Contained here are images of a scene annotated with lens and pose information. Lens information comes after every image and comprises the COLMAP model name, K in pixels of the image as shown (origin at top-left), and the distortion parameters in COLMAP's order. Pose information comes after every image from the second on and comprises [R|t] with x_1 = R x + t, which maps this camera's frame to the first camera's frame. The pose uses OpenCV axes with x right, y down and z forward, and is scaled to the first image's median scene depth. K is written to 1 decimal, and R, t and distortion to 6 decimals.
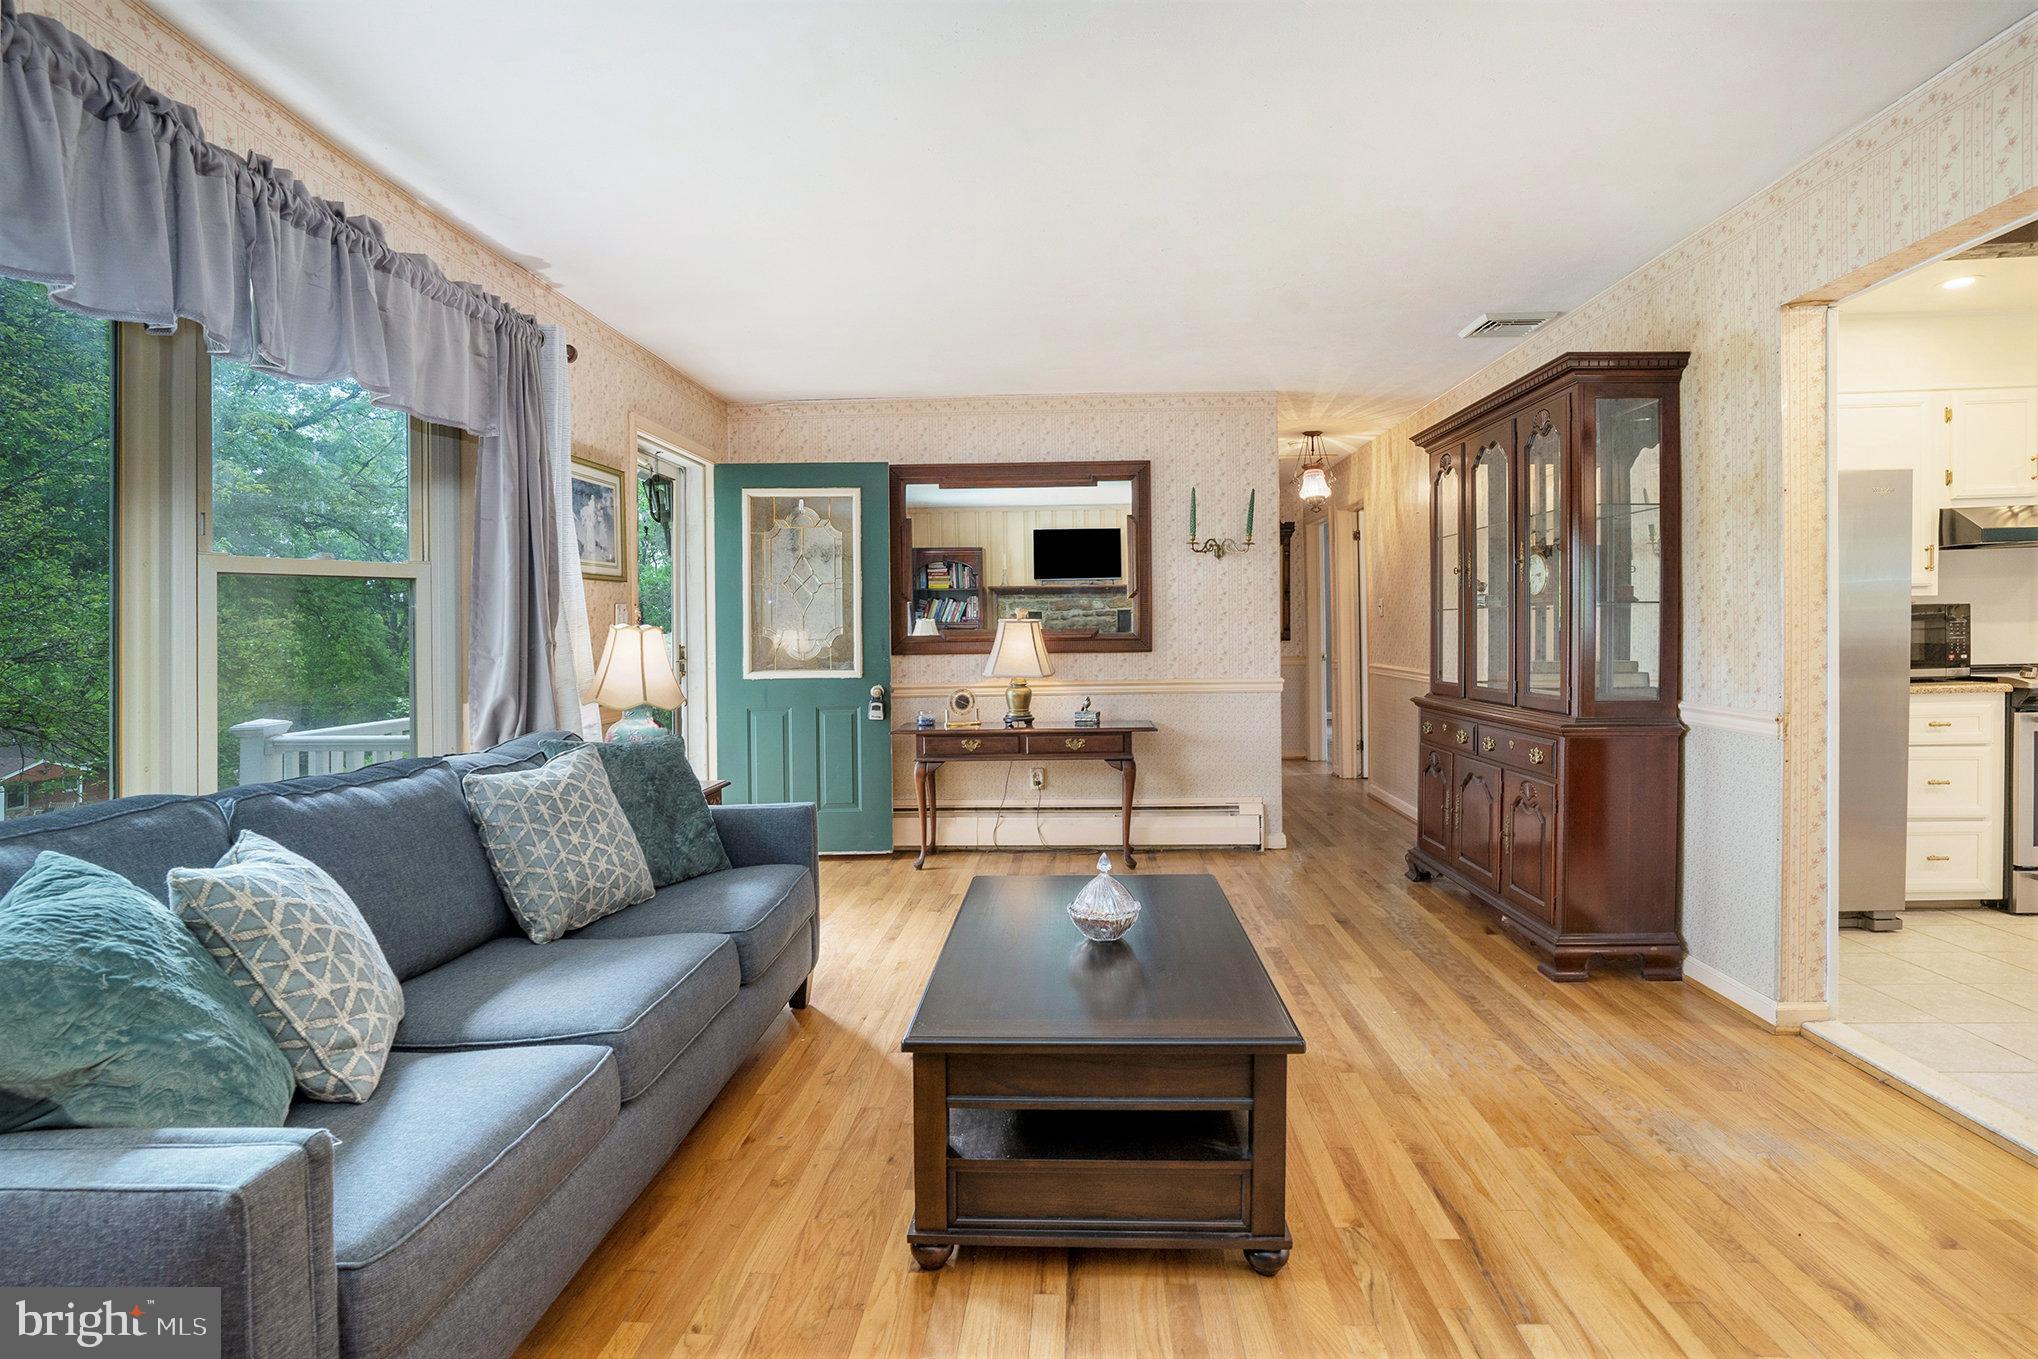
lens RADIAL K [[1005.6, 0, 1039.8], [0, 1005.6, 672.5], [0, 0, 1]] dist [-0.071769, 0.036218]
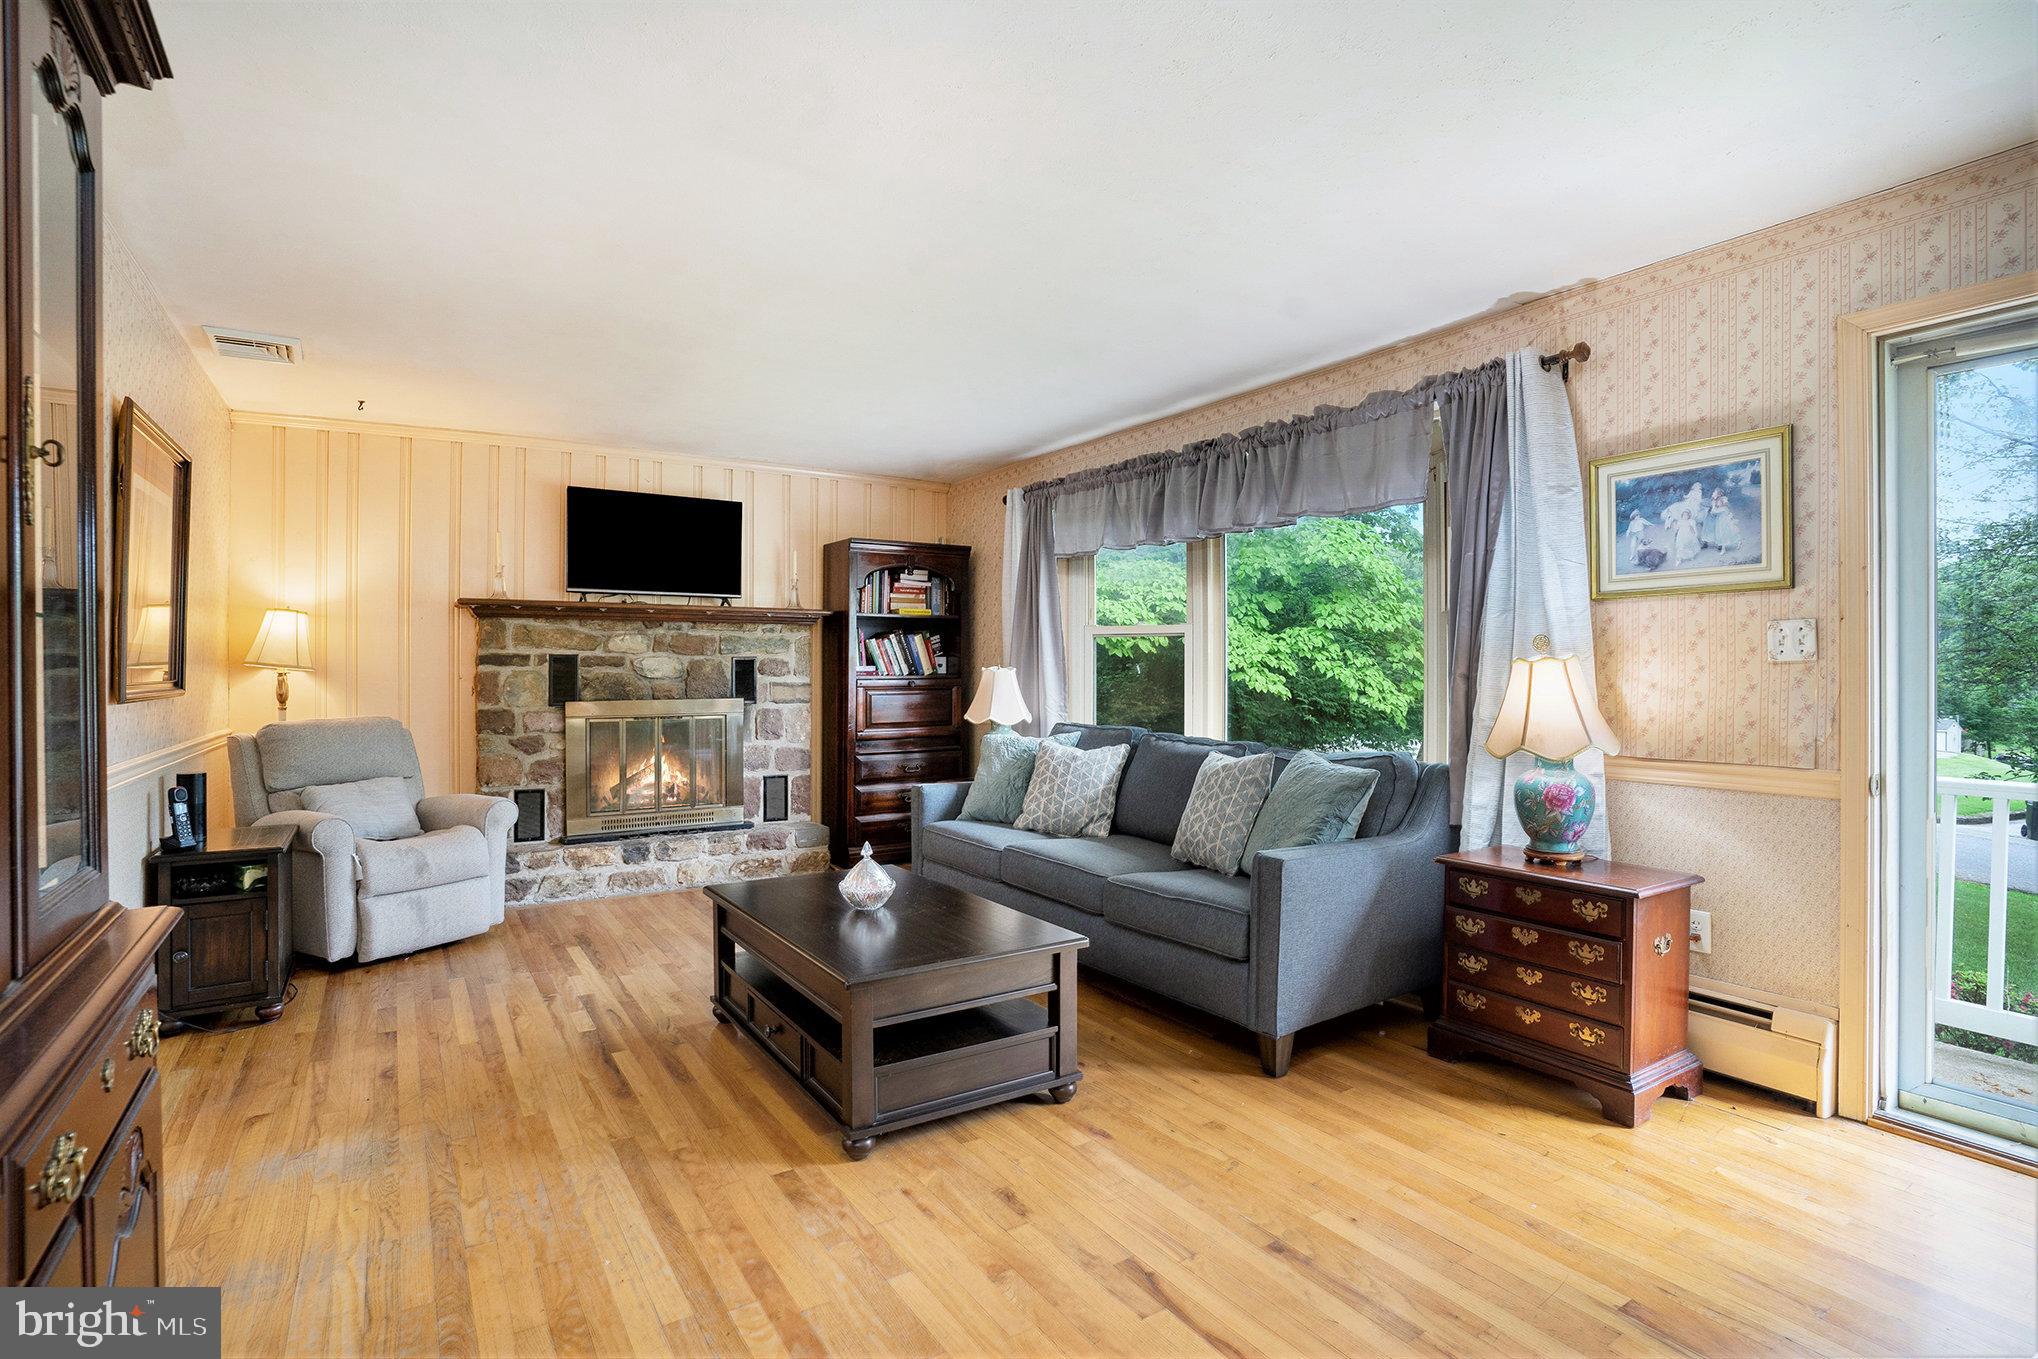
lens RADIAL K [[1005.6, 0, 1039.8], [0, 1005.6, 672.5], [0, 0, 1]] dist [-0.071769, 0.036218]
pose [[-0.803113, 0.023740, -0.595354, 0.414782], [0.008722, 0.999567, 0.028092, -0.049532], [0.595764, 0.017369, -0.802972, 1.384296]]
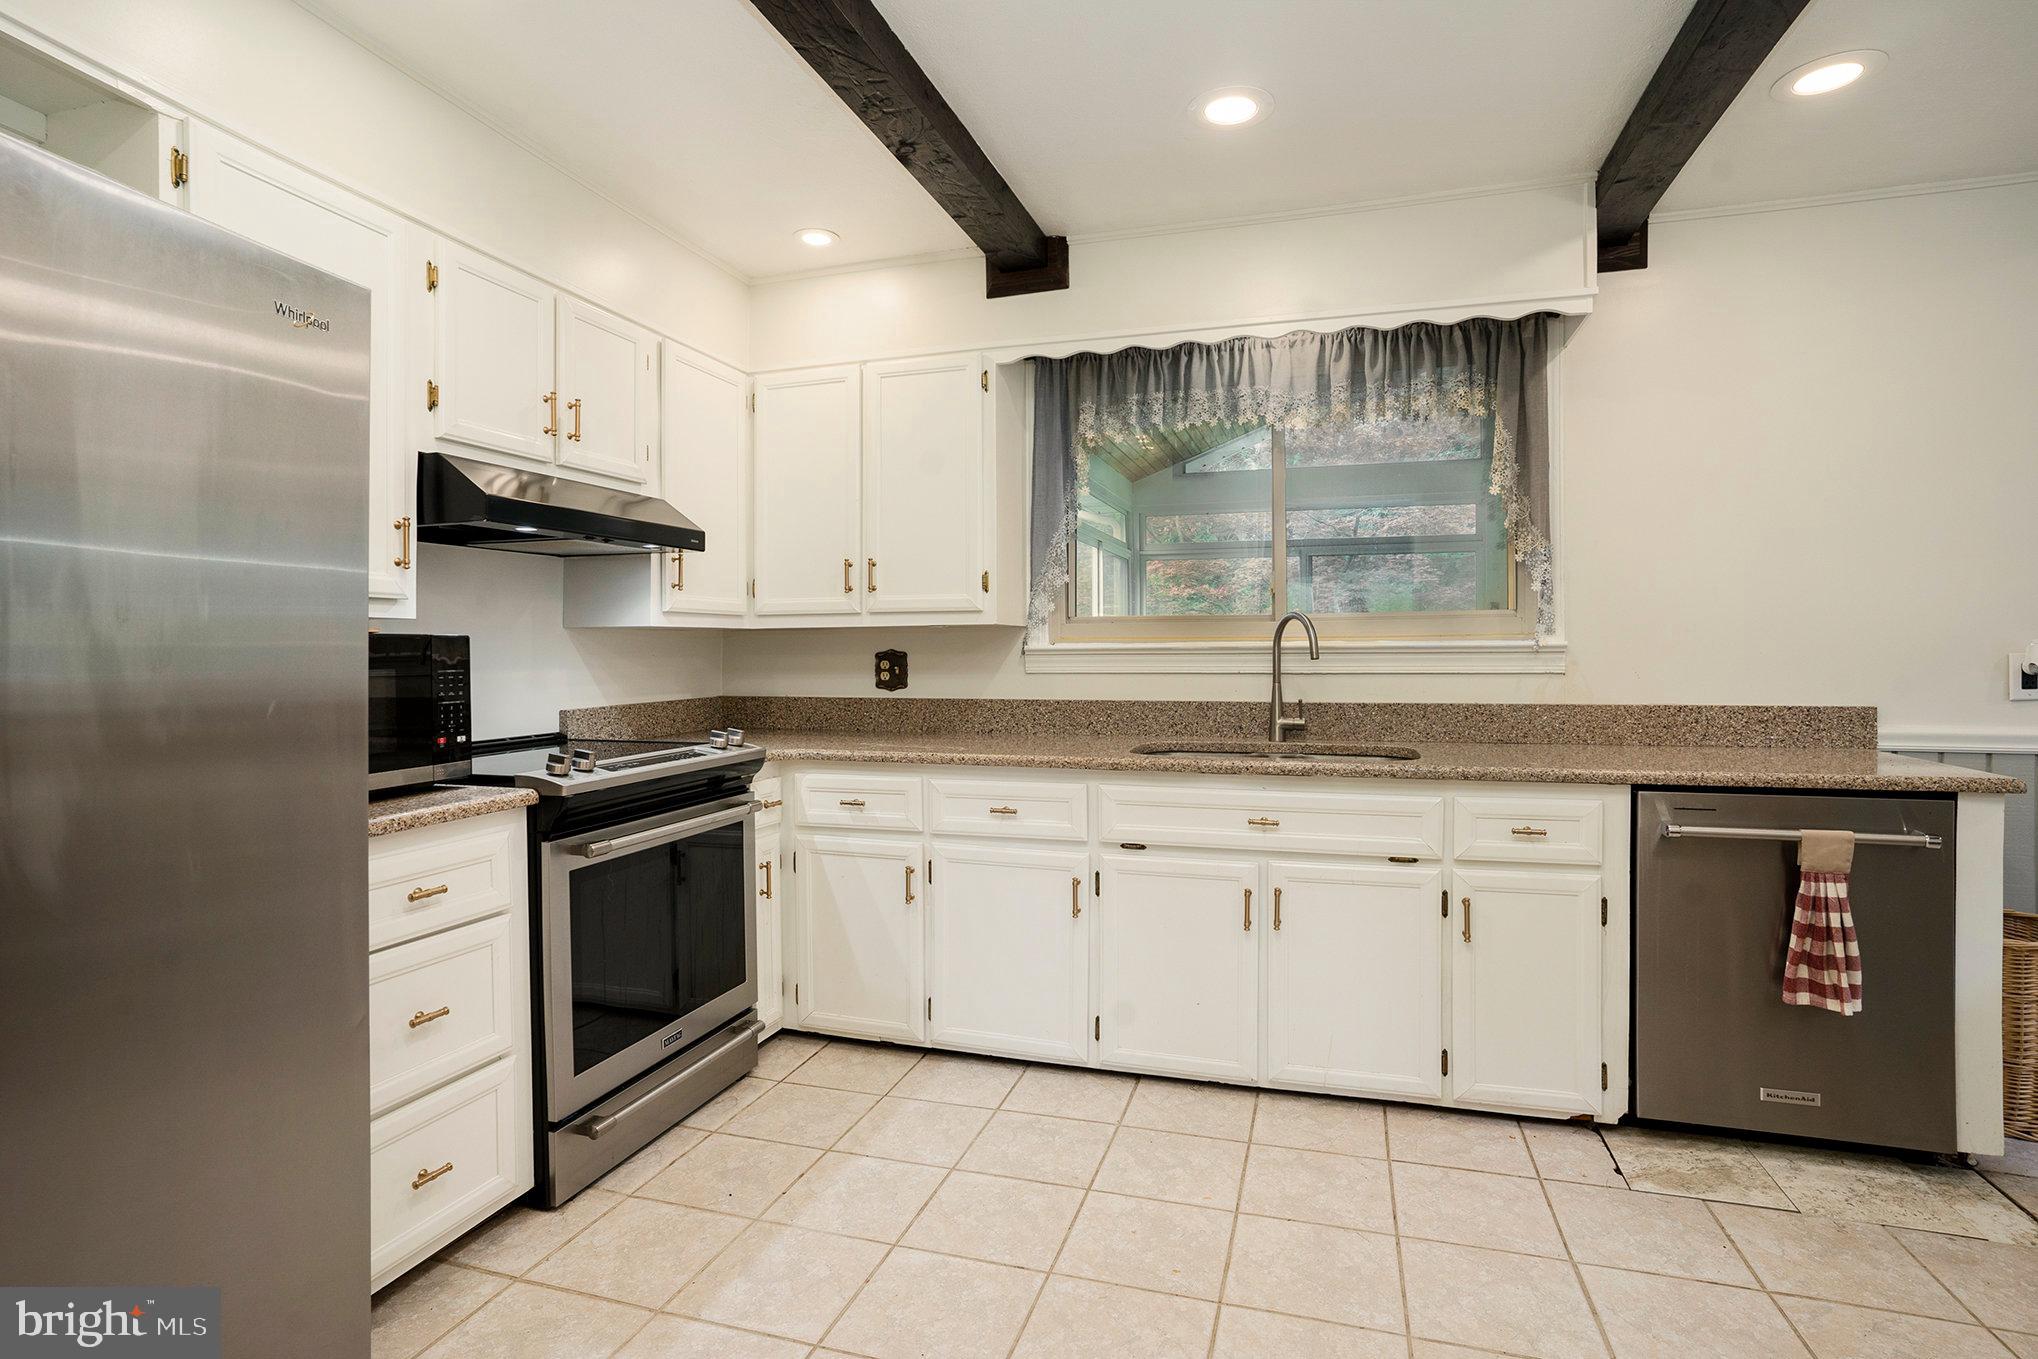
lens RADIAL K [[1005.6, 0, 1039.8], [0, 1005.6, 672.5], [0, 0, 1]] dist [-0.071769, 0.036218]
pose [[0.241283, 0.000134, 0.970455, 0.532903], [0.017746, 0.999832, -0.004550, -0.045687], [-0.970292, 0.018319, 0.241240, 0.590558]]
